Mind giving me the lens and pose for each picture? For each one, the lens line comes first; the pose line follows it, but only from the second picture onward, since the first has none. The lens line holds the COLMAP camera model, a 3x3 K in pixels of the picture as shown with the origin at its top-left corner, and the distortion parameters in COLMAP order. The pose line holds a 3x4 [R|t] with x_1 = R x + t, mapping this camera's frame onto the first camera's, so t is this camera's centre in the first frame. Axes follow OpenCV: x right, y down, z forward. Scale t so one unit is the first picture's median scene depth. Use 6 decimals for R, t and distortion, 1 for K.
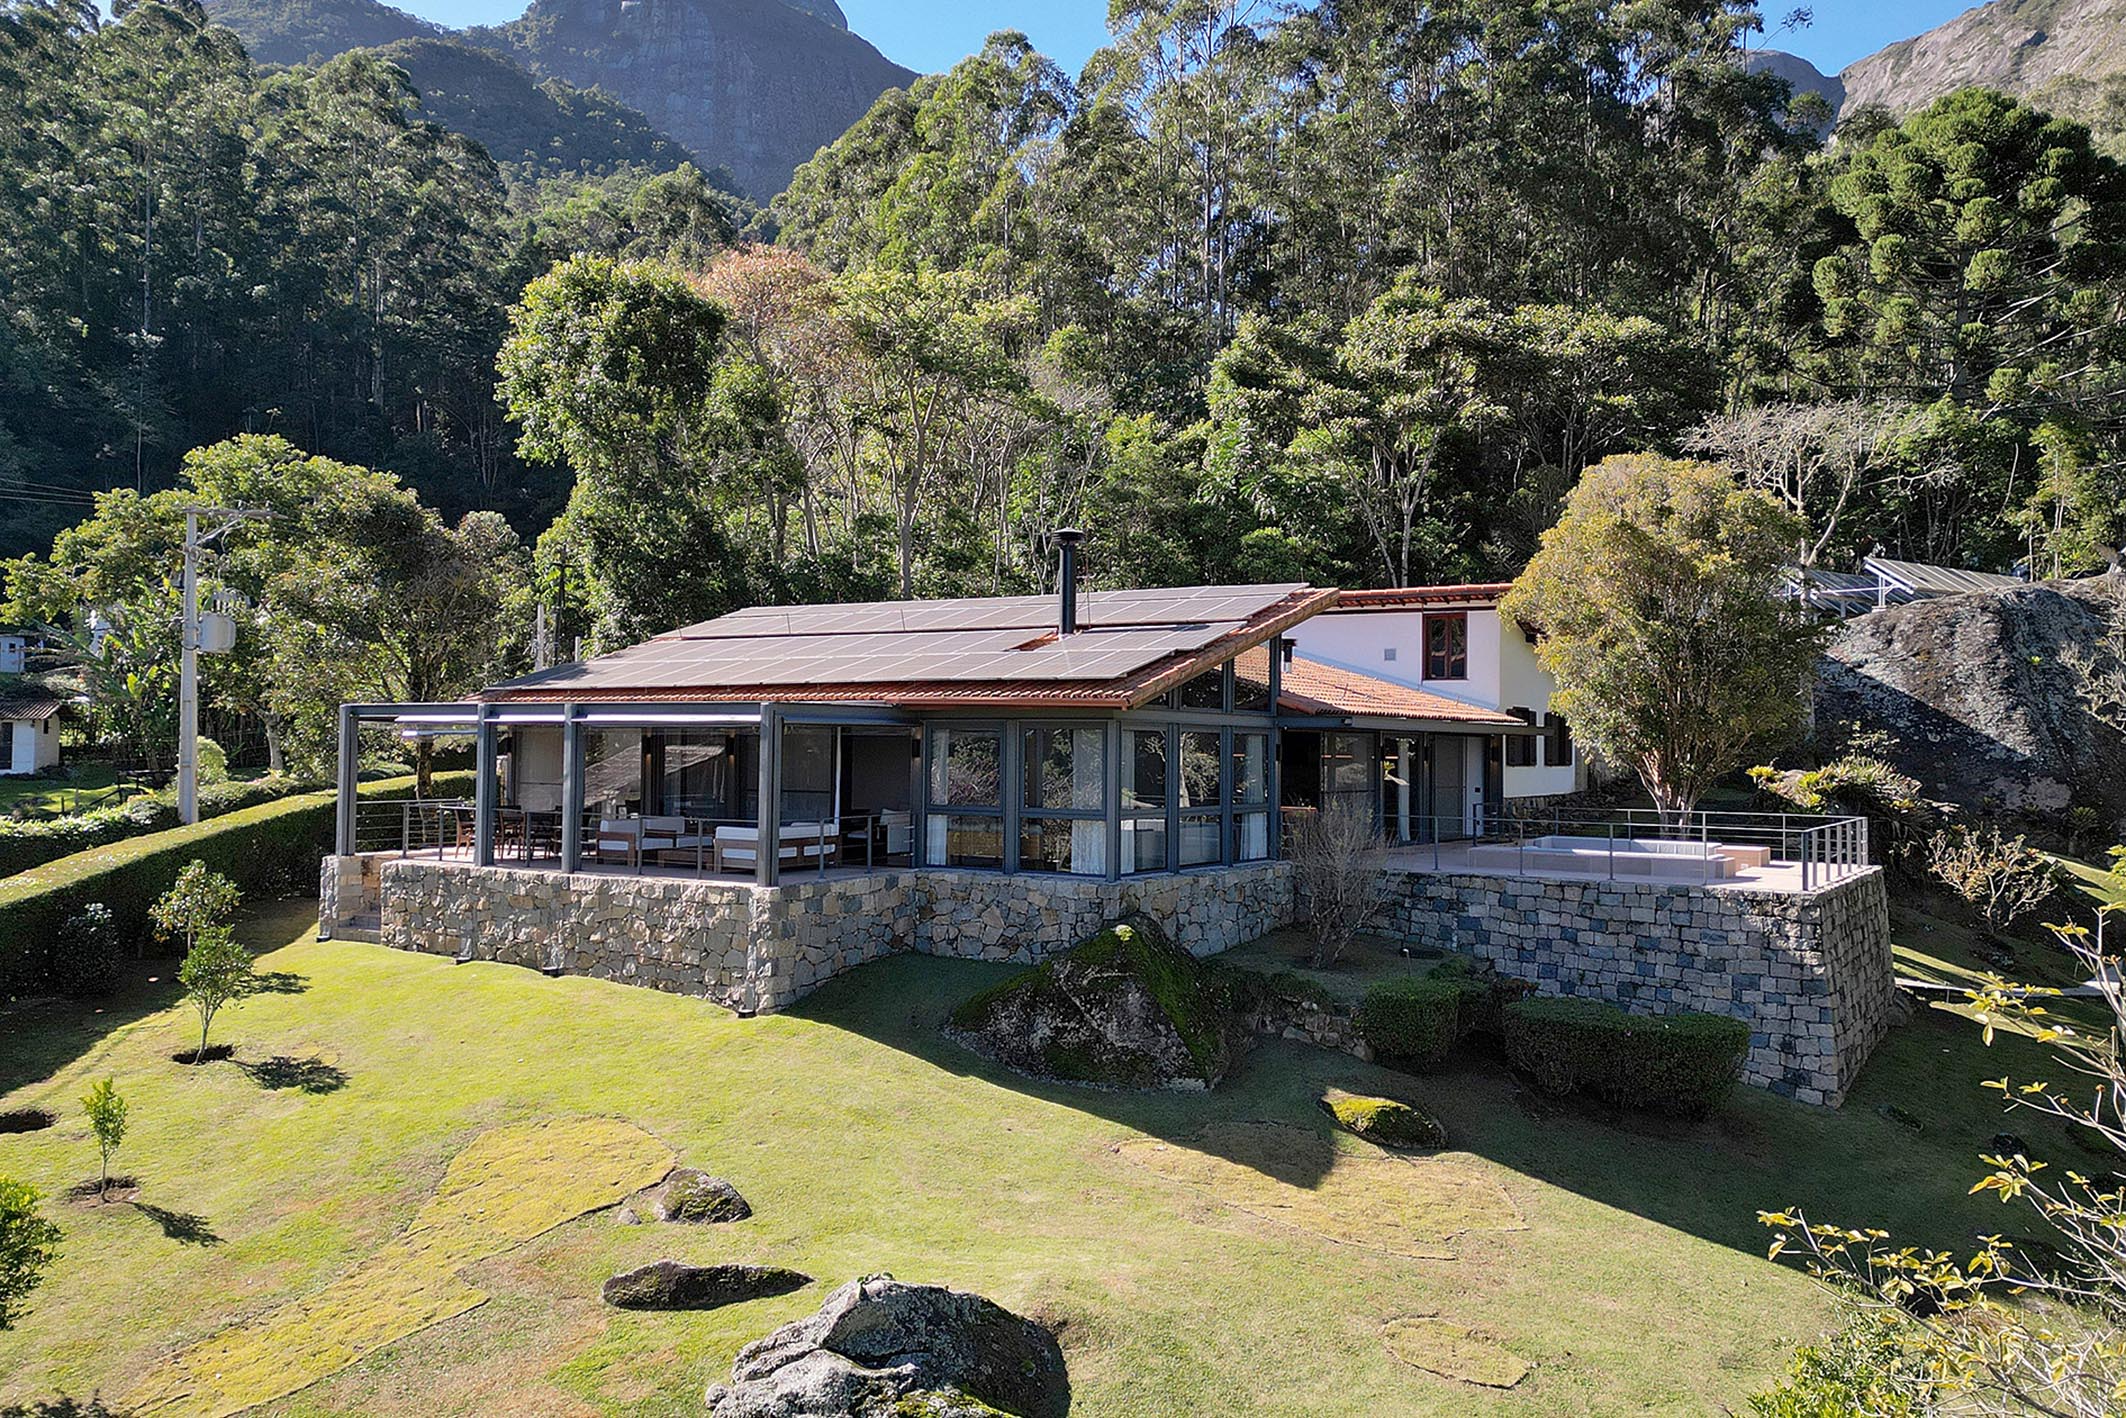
lens RADIAL K [[1545.7, 0, 1063.0], [0, 1545.7, 709.0], [0, 0, 1]] dist [0.011661, 0.006667]
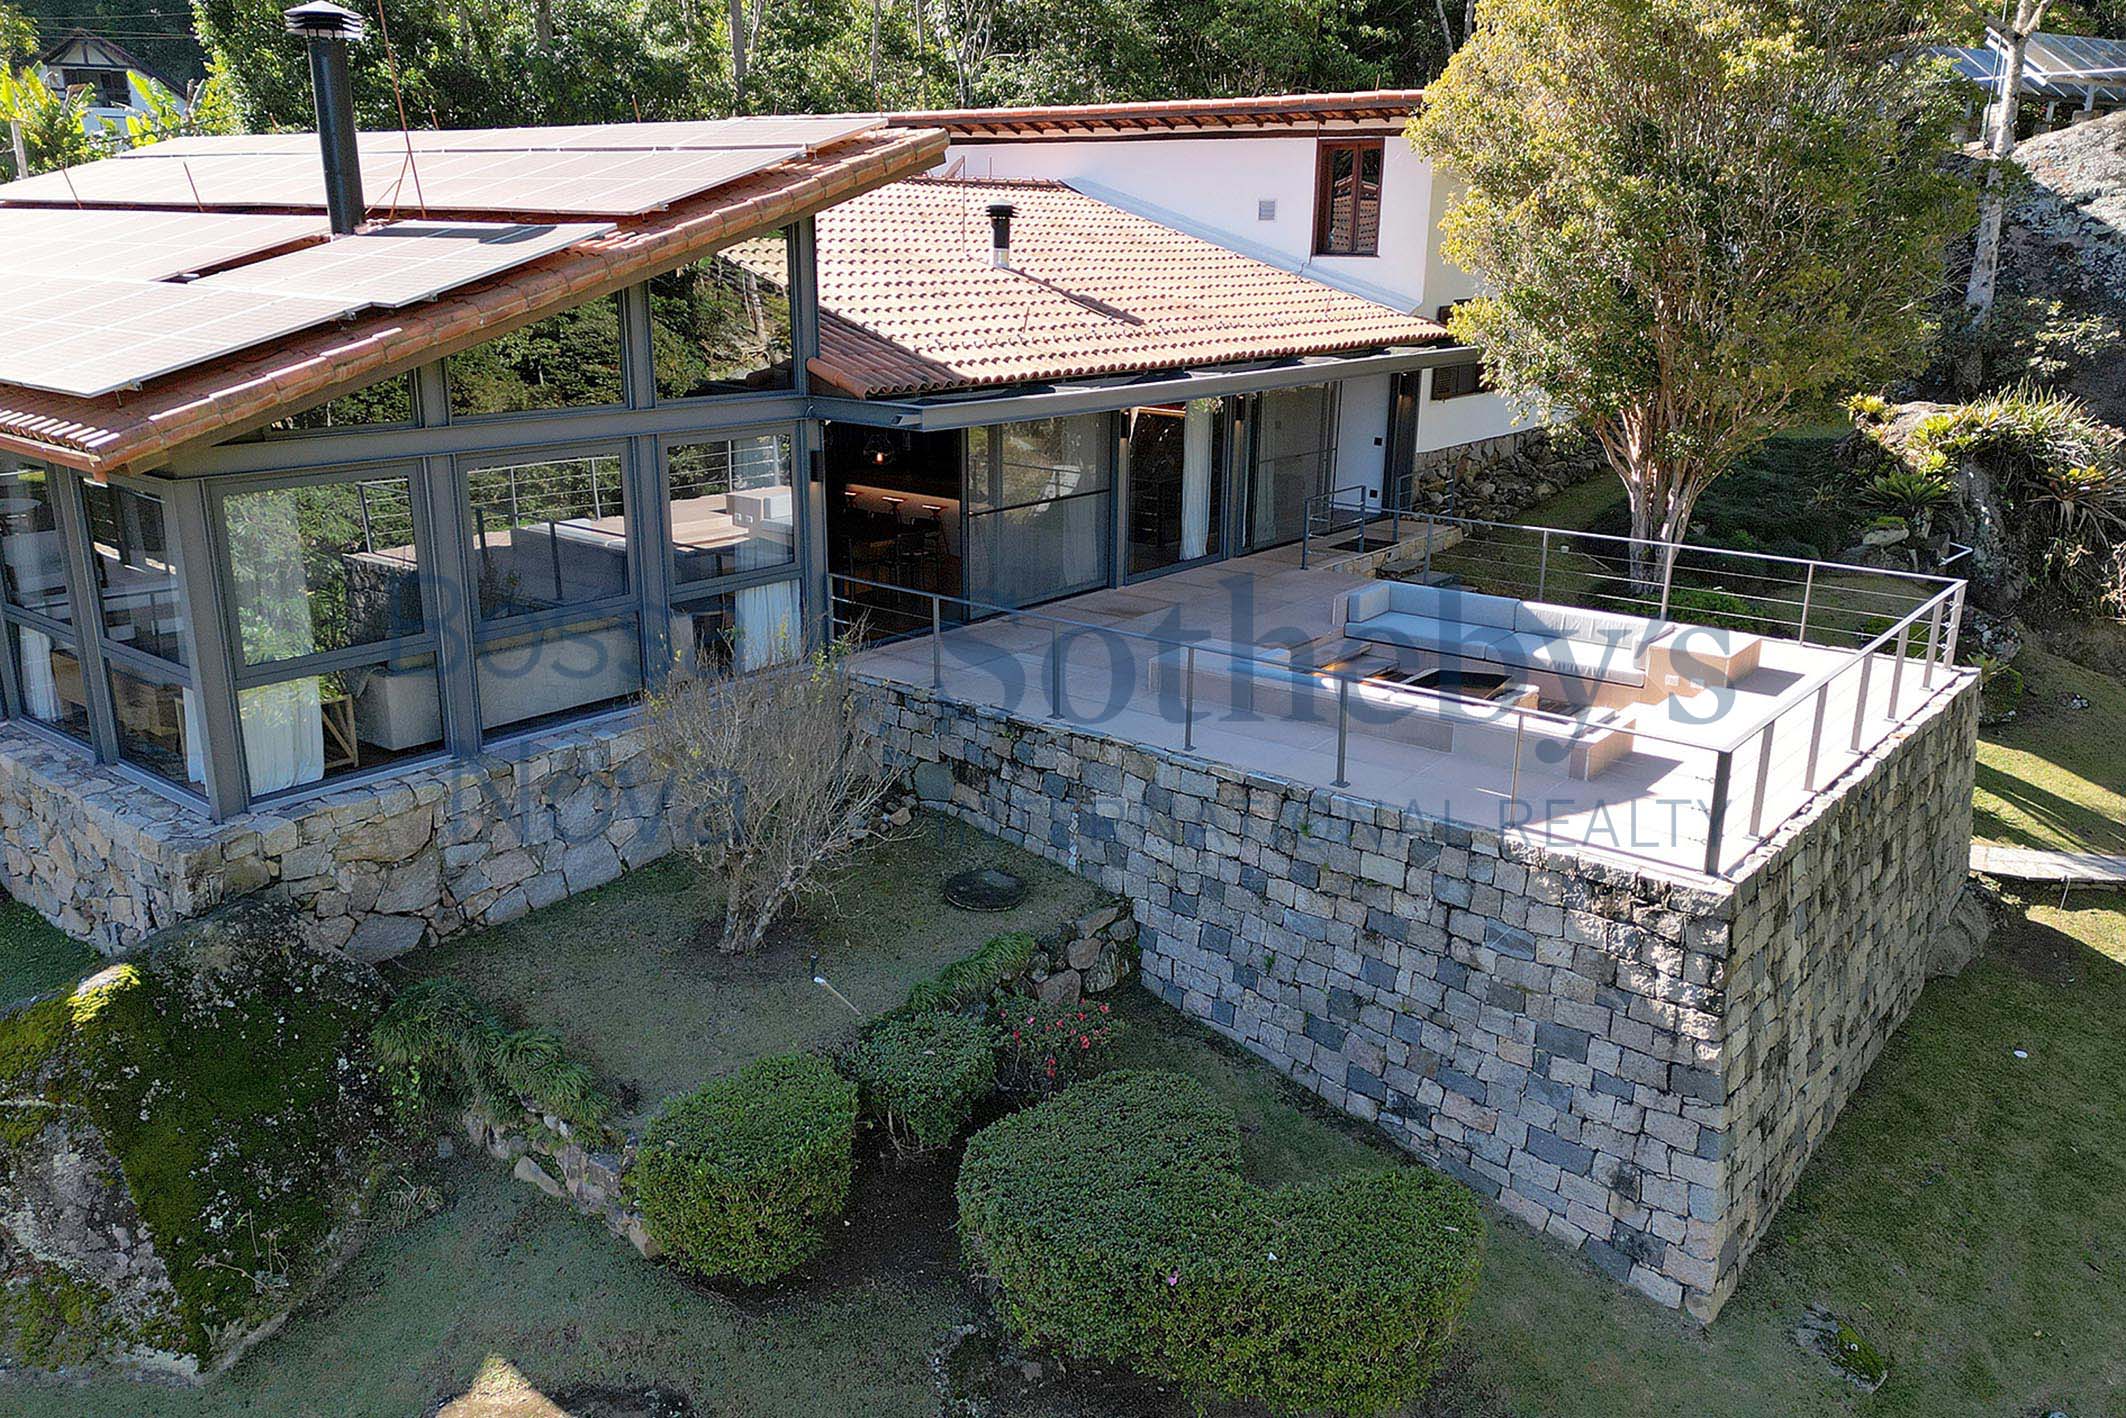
lens RADIAL K [[1583.6, 0, 1063.0], [0, 1583.6, 709.0], [0, 0, 1]] dist [0.085507, -0.096859]
pose [[0.995601, 0.026037, -0.090006, 0.311272], [0.002997, 0.951272, 0.308339, -0.068787], [0.093648, -0.307252, 0.947009, 0.520708]]
